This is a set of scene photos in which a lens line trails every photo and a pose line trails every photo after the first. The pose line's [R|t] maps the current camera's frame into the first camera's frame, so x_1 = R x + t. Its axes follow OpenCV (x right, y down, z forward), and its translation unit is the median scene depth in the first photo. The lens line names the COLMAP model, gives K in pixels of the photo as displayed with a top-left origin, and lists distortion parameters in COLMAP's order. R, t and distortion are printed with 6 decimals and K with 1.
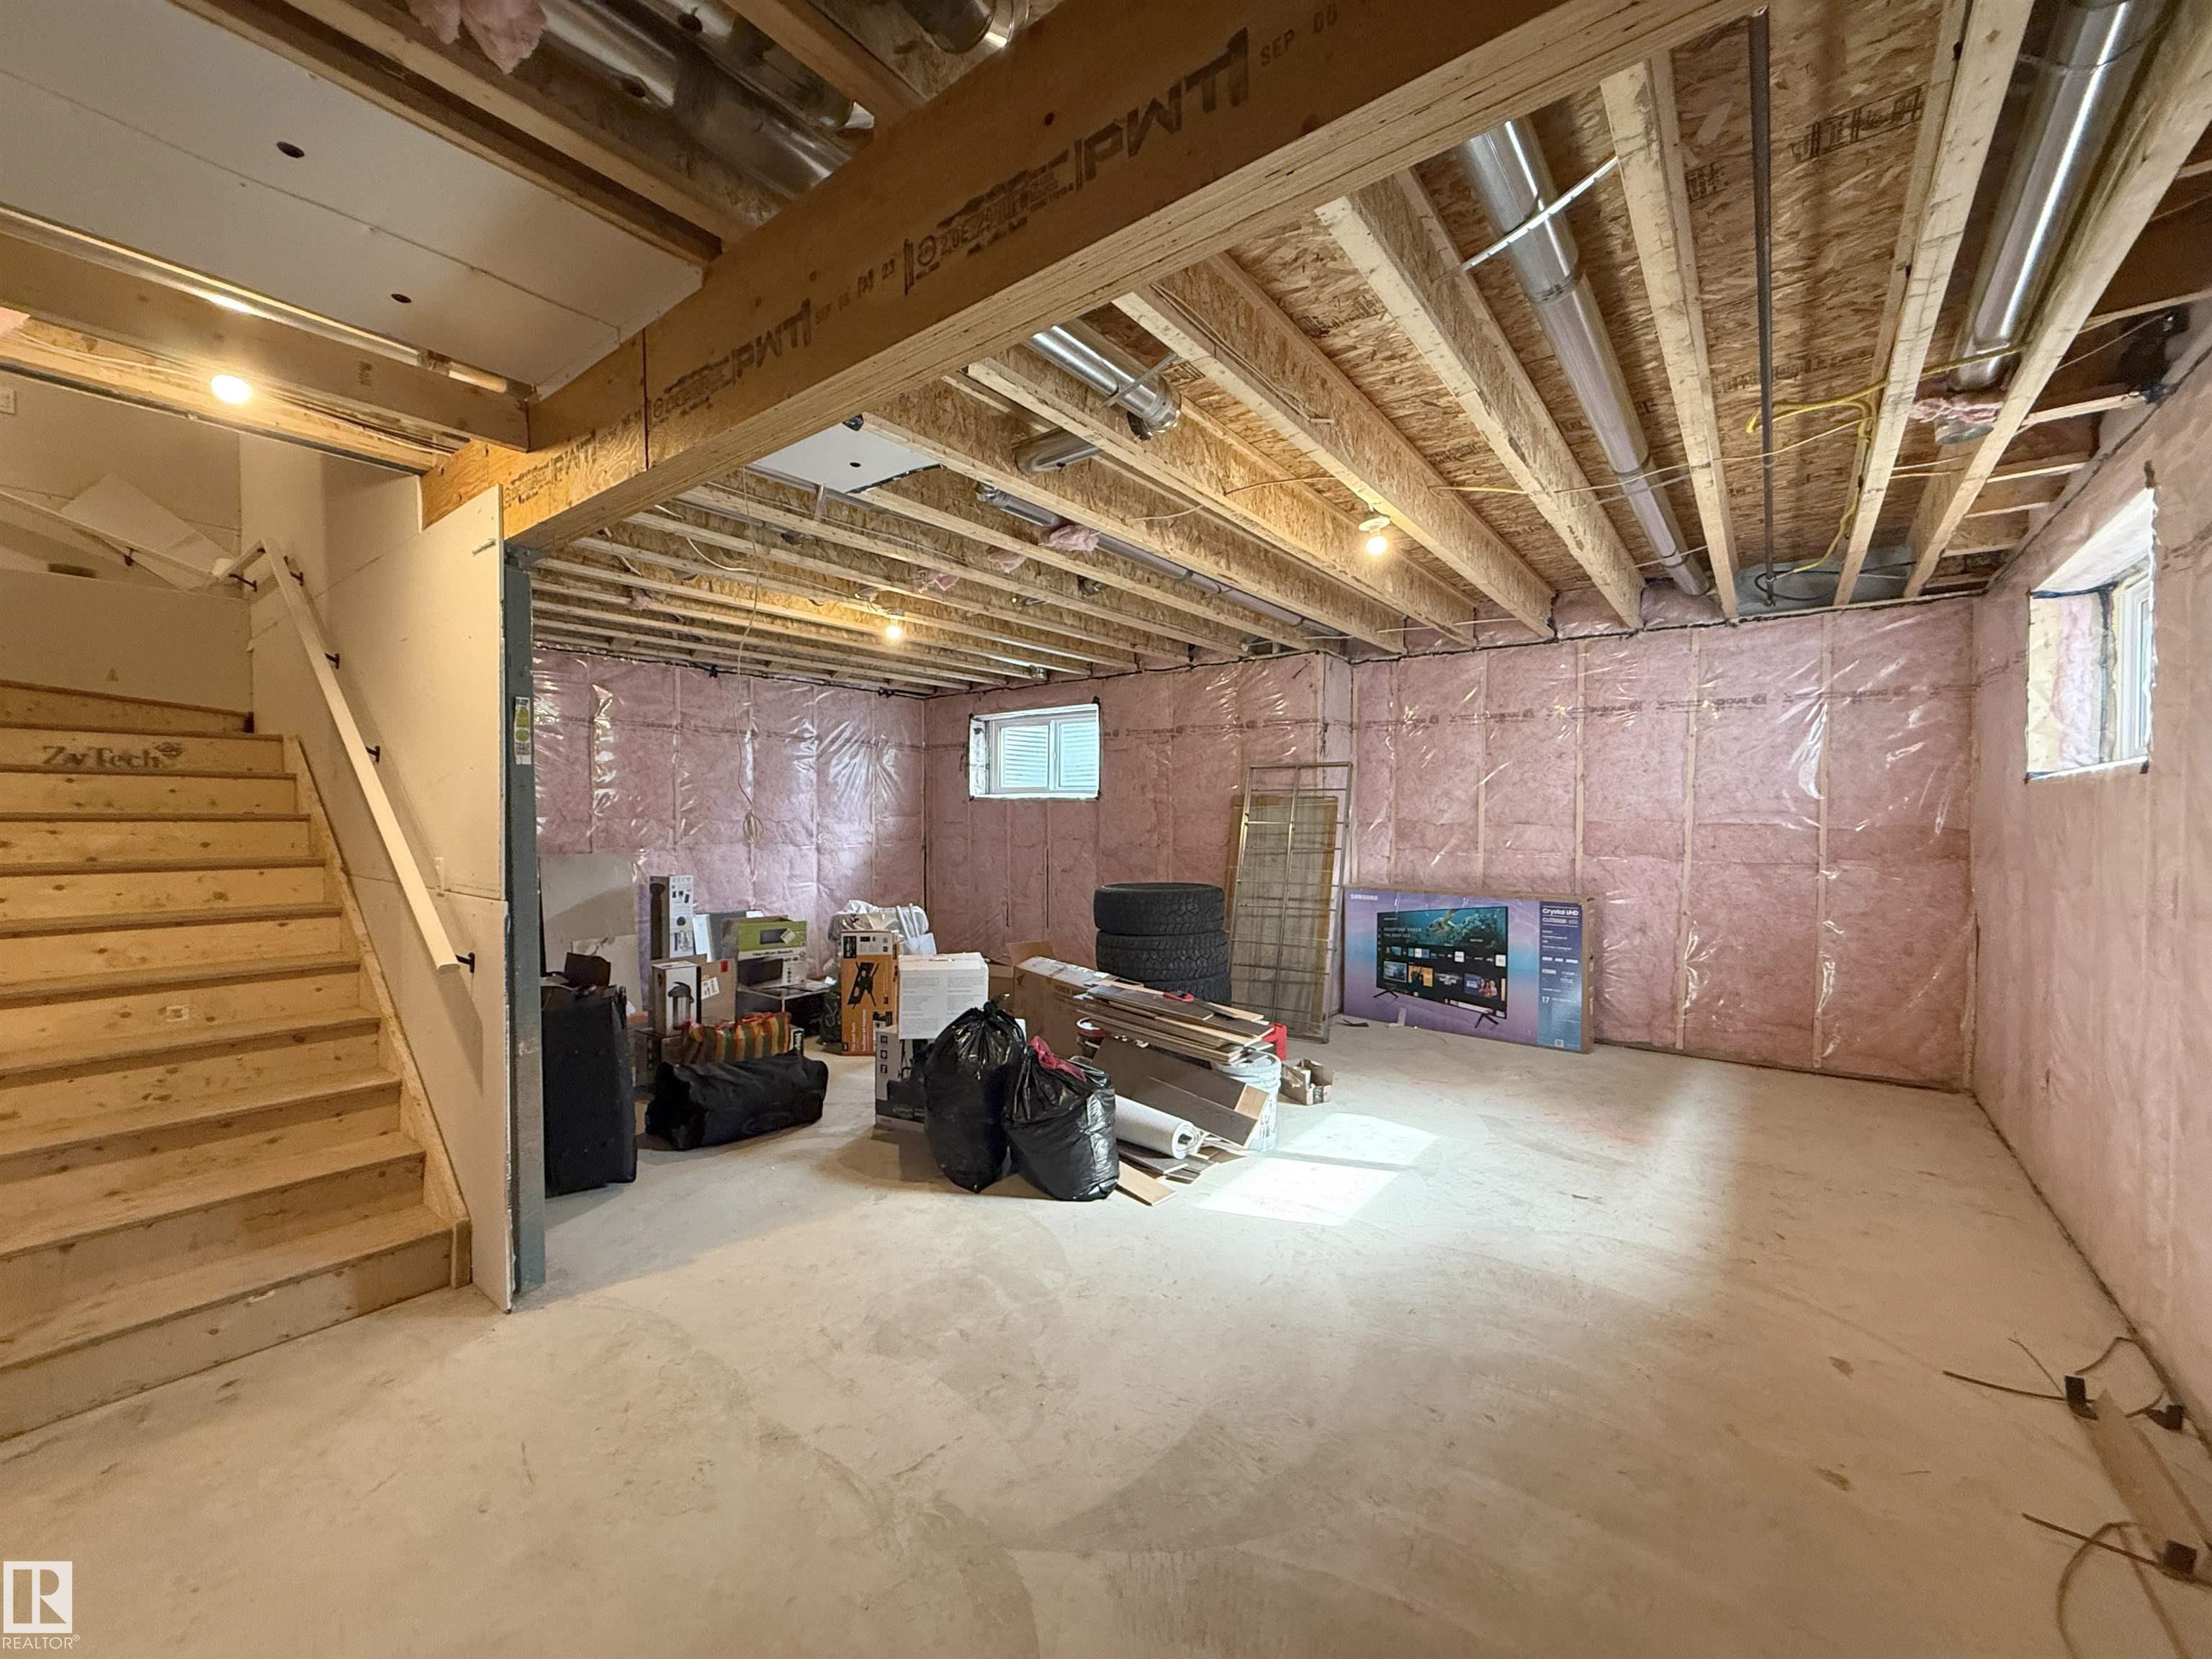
lens RADIAL K [[871.5, 0, 1106.0], [0, 871.5, 829.5], [0, 0, 1]] dist [0.001359, 0.000218]
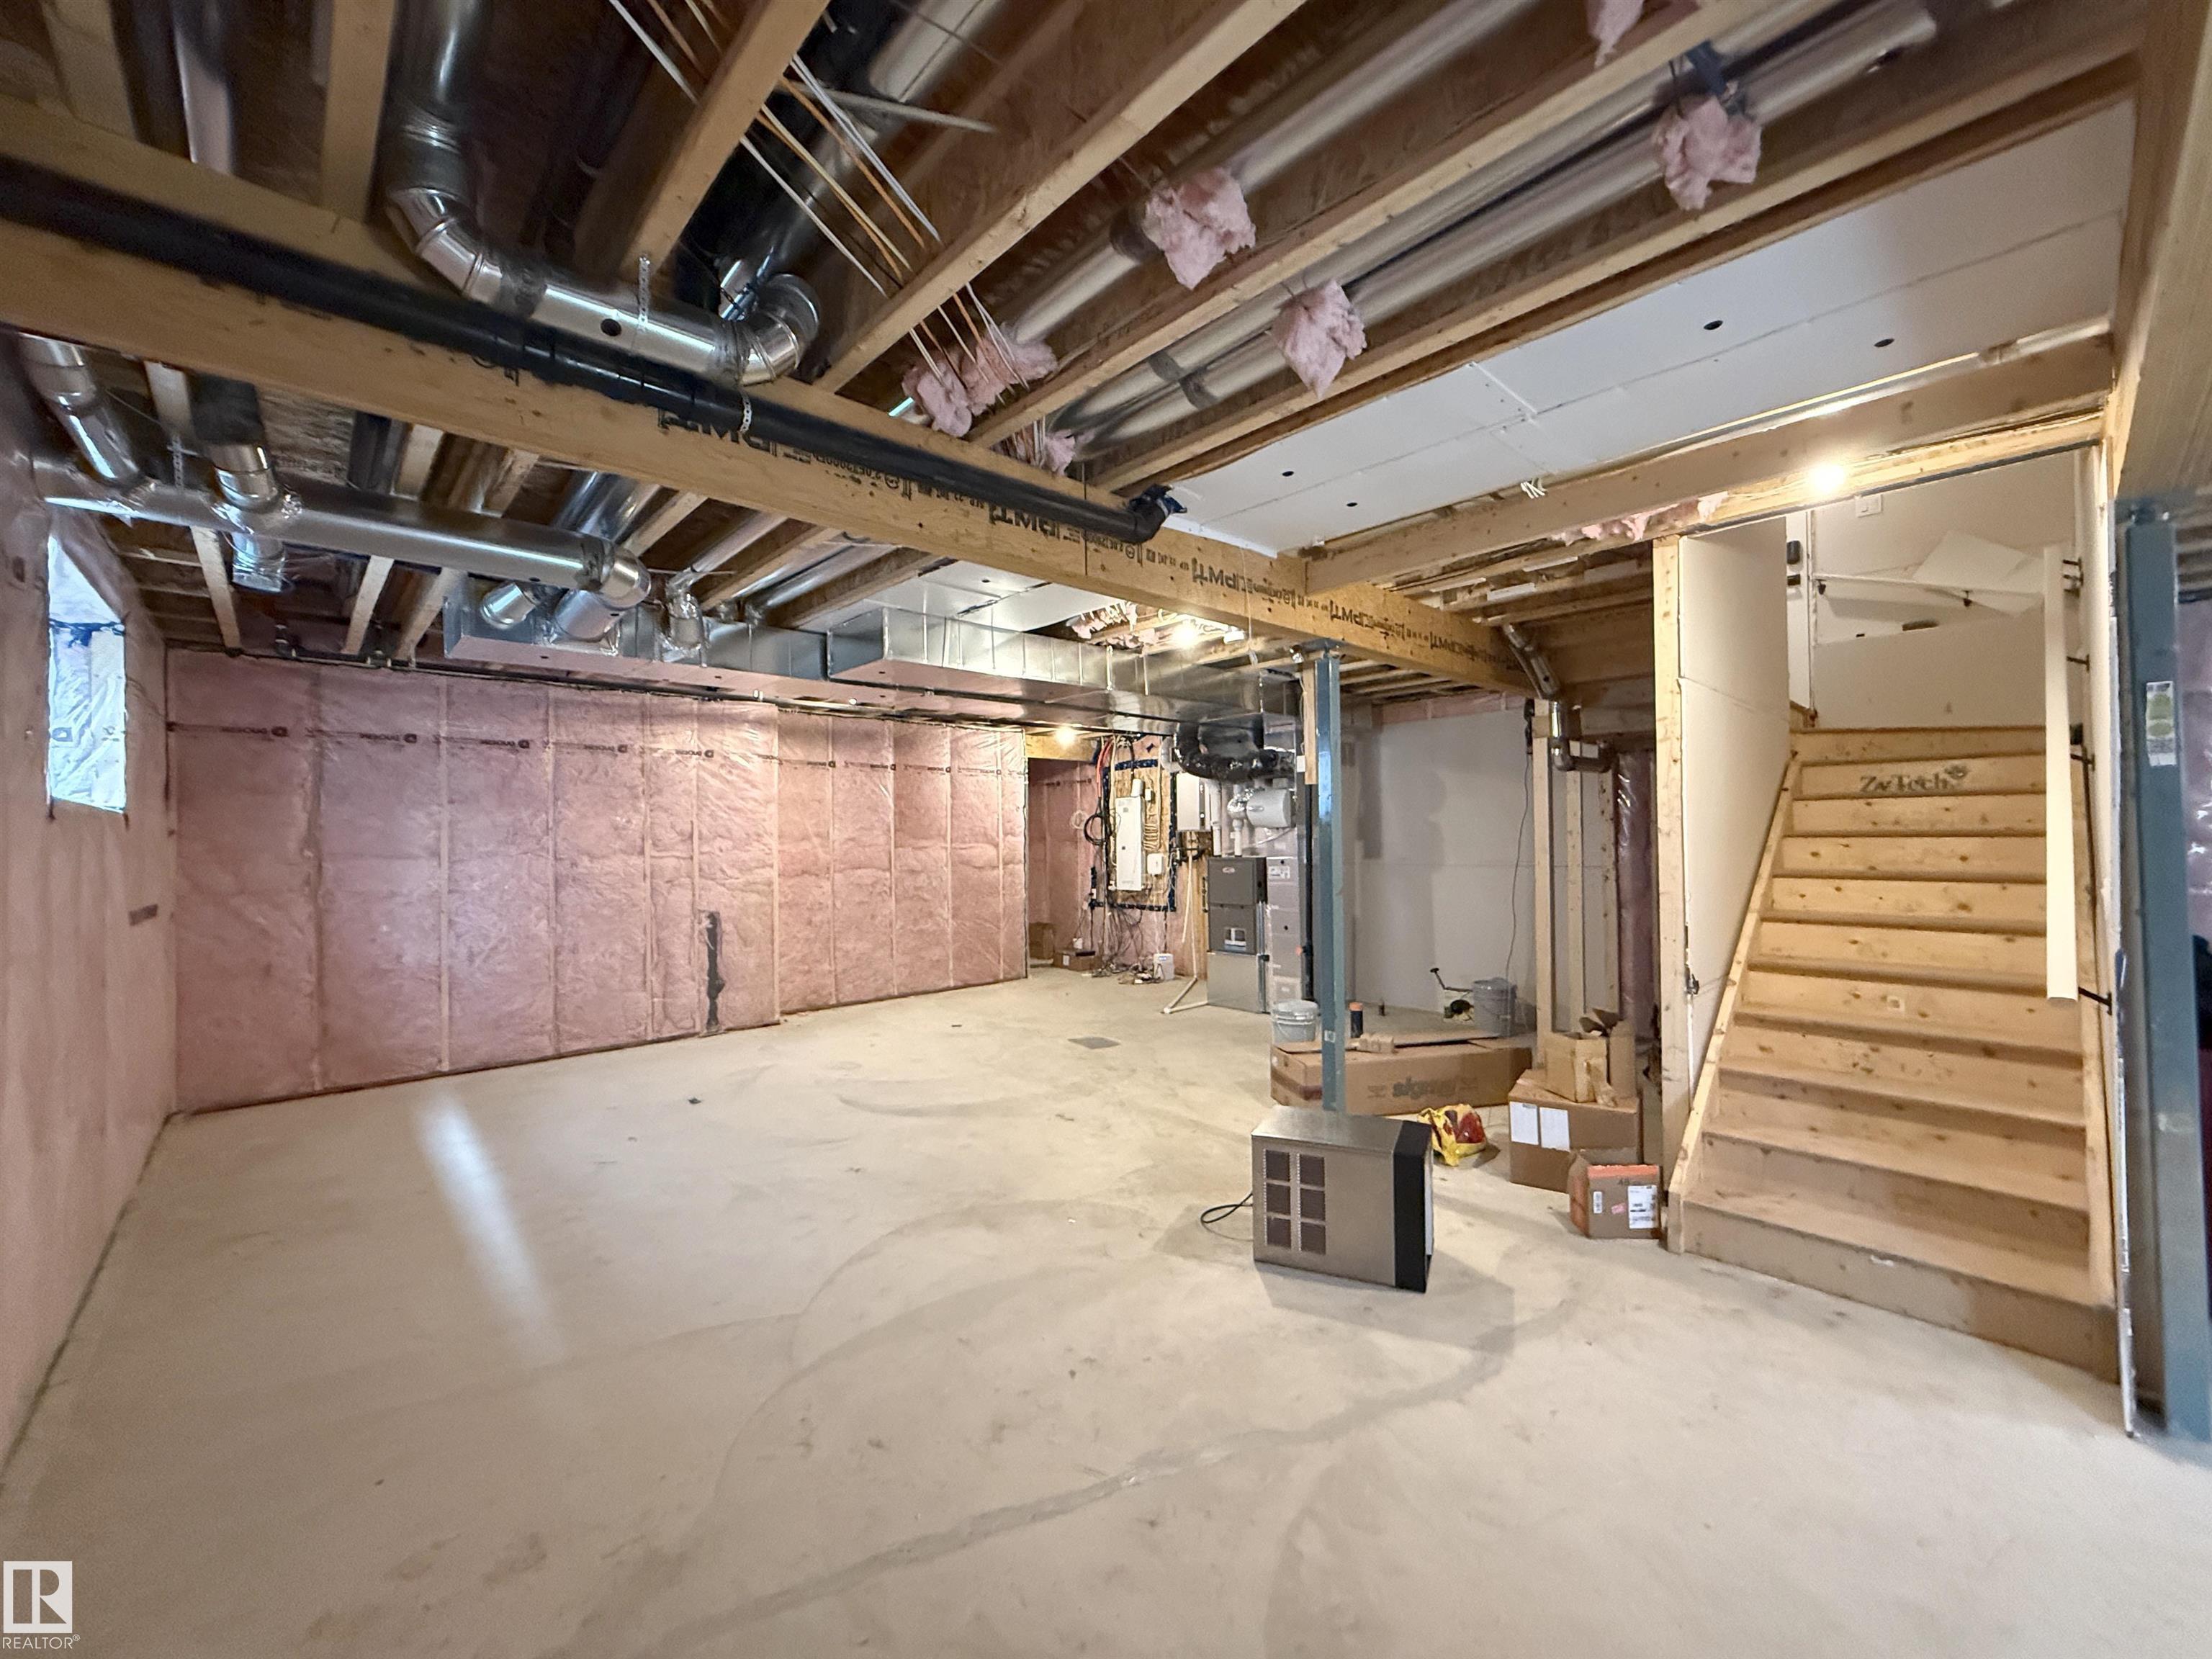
lens RADIAL K [[871.5, 0, 1106.0], [0, 871.5, 829.5], [0, 0, 1]] dist [0.001359, 0.000218]
pose [[-0.161082, -0.010887, -0.986881, 0.263643], [-0.004930, 0.999936, -0.010226, -0.002560], [0.986929, 0.003218, -0.161125, 0.168053]]
